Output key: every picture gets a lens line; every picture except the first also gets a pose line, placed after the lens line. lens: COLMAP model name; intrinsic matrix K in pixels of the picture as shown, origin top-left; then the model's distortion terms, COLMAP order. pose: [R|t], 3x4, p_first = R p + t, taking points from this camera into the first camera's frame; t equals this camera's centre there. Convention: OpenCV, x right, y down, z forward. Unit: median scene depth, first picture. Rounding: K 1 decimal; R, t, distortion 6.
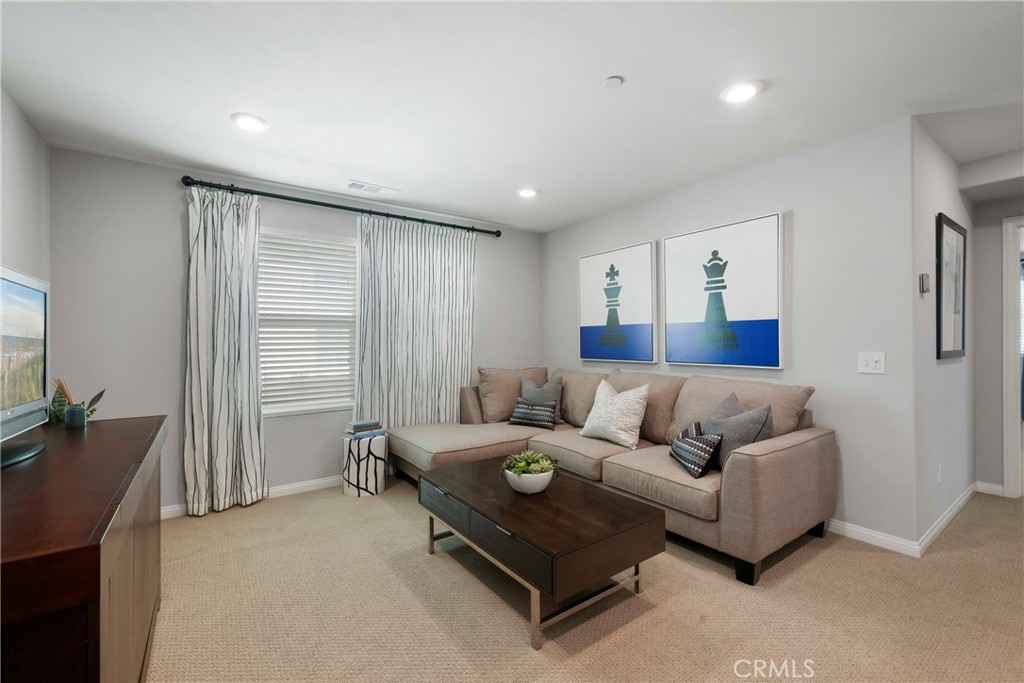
lens RADIAL K [[430.2, 0, 508.5], [0, 430.2, 346.1], [0, 0, 1]] dist [-0.001637, 0.000006]
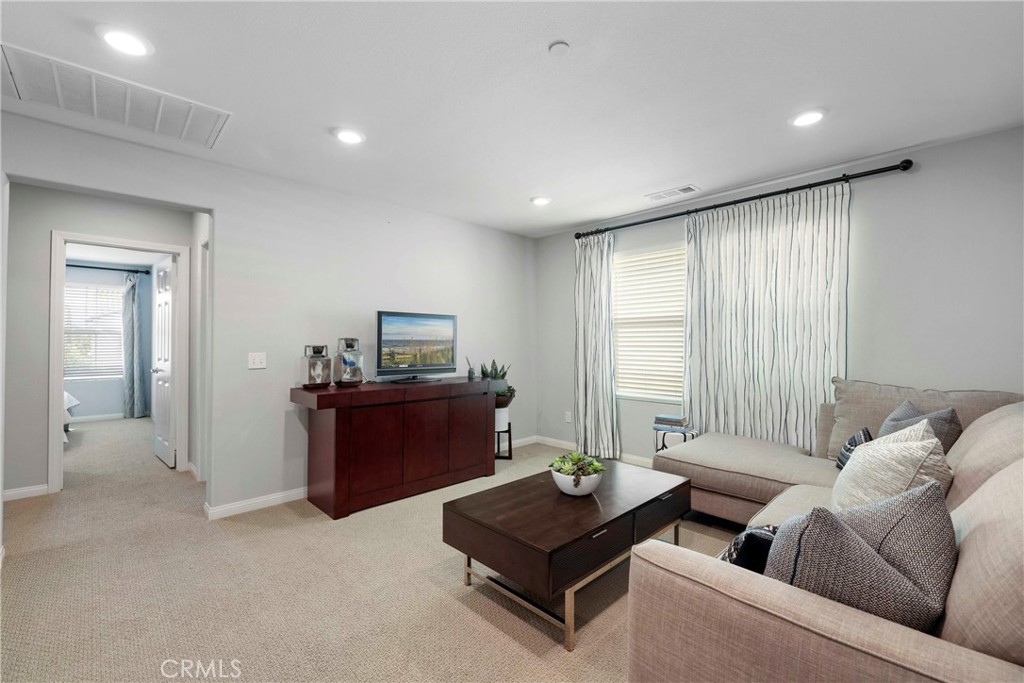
lens RADIAL K [[430.2, 0, 508.5], [0, 430.2, 346.1], [0, 0, 1]] dist [-0.001637, 0.000006]
pose [[0.148518, 0.018900, -0.988729, 1.439102], [-0.011038, 0.999787, 0.017454, -0.023639], [0.988848, 0.008321, 0.148694, 1.008367]]
